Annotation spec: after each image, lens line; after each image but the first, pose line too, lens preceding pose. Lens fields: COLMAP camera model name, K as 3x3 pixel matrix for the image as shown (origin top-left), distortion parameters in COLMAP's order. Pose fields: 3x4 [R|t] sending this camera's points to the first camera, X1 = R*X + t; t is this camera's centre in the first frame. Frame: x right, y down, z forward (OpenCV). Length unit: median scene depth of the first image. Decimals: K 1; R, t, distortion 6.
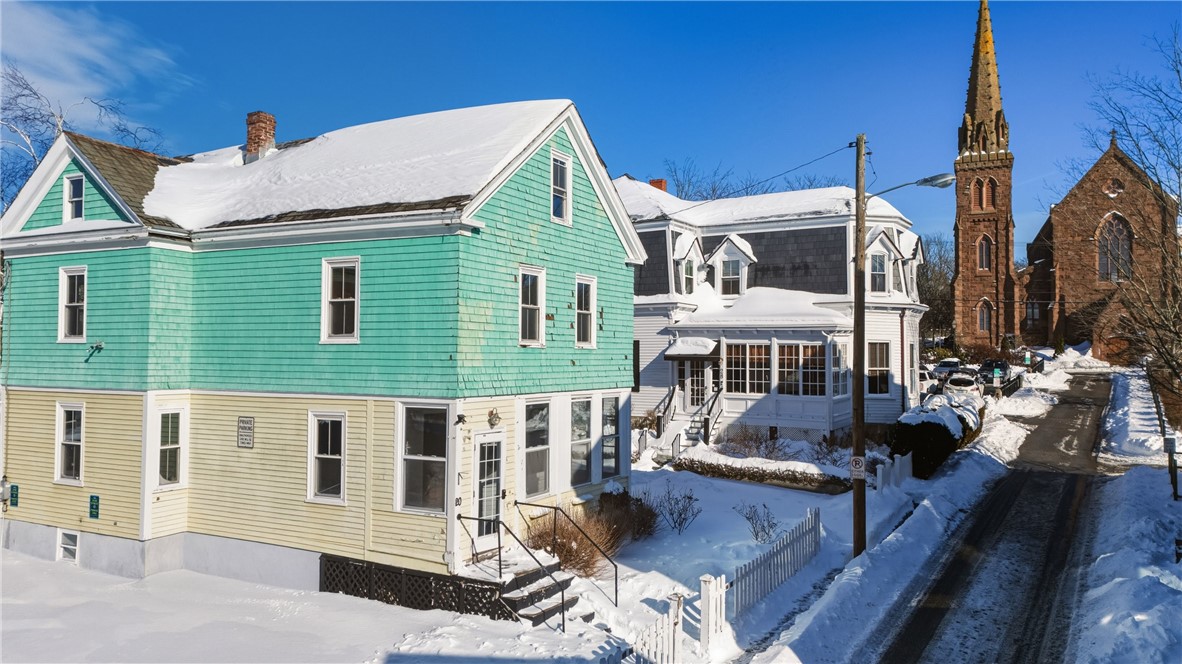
lens RADIAL K [[867.0, 0, 591.0], [0, 867.0, 332.0], [0, 0, 1]] dist [0.005482, -0.001491]
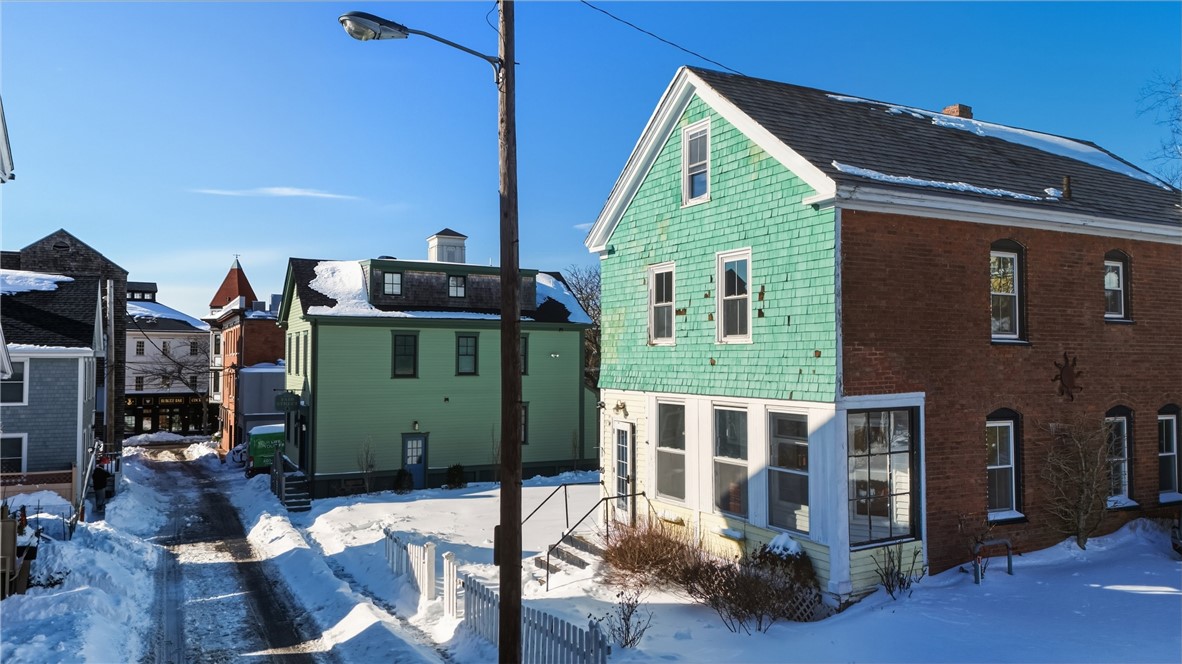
lens RADIAL K [[867.0, 0, 591.0], [0, 867.0, 332.0], [0, 0, 1]] dist [0.005482, -0.001491]
pose [[-0.555784, -0.032600, -0.830687, 0.761624], [0.019729, 0.998432, -0.052382, 0.050046], [0.831092, -0.045502, -0.554270, 1.410553]]
